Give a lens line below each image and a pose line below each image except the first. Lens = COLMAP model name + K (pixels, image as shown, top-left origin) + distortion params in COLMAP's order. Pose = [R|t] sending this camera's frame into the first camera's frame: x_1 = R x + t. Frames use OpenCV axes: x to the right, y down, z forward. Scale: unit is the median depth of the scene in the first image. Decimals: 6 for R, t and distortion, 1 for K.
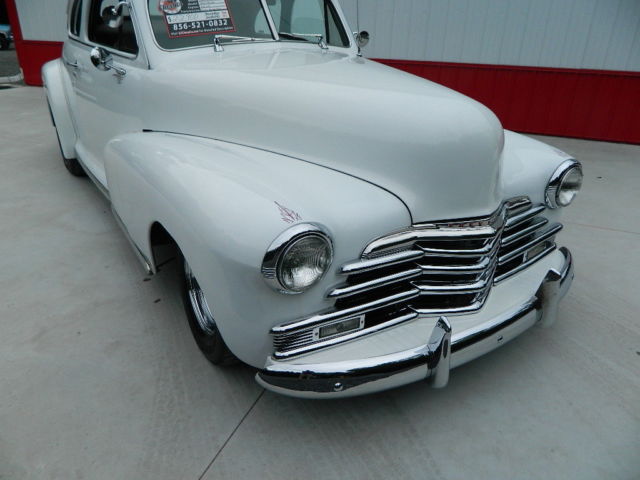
lens RADIAL K [[474.5, 0, 320.0], [0, 474.5, 240.0], [0, 0, 1]] dist [0.005424, -0.006047]
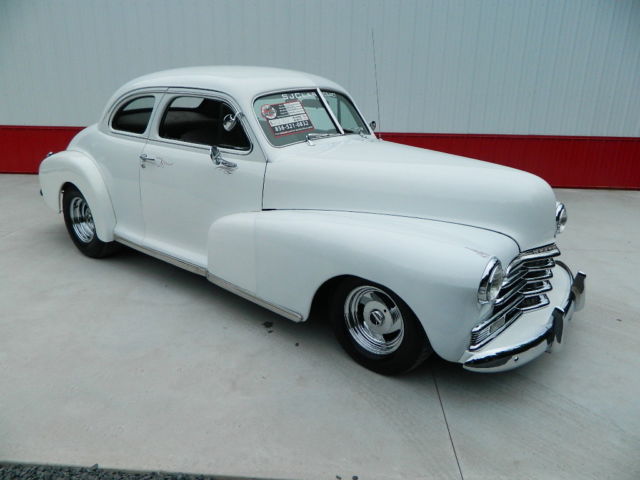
lens RADIAL K [[474.5, 0, 320.0], [0, 474.5, 240.0], [0, 0, 1]] dist [0.005424, -0.006047]
pose [[0.948539, -0.108080, 0.297646, -0.609774], [0.141664, 0.985479, -0.093610, -0.015070], [-0.283206, 0.130958, 0.950076, -0.214964]]
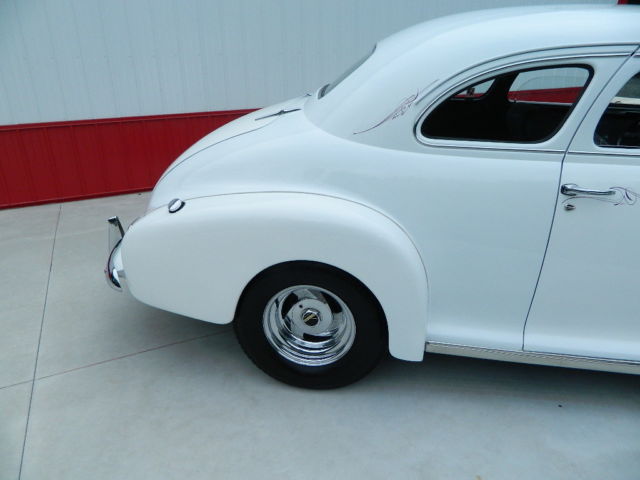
lens RADIAL K [[474.5, 0, 320.0], [0, 474.5, 240.0], [0, 0, 1]] dist [0.005424, -0.006047]
pose [[0.670426, -0.299811, 0.678706, -1.432931], [0.334499, 0.938626, 0.084209, -0.592015], [-0.662298, 0.170571, 0.729566, 1.015204]]
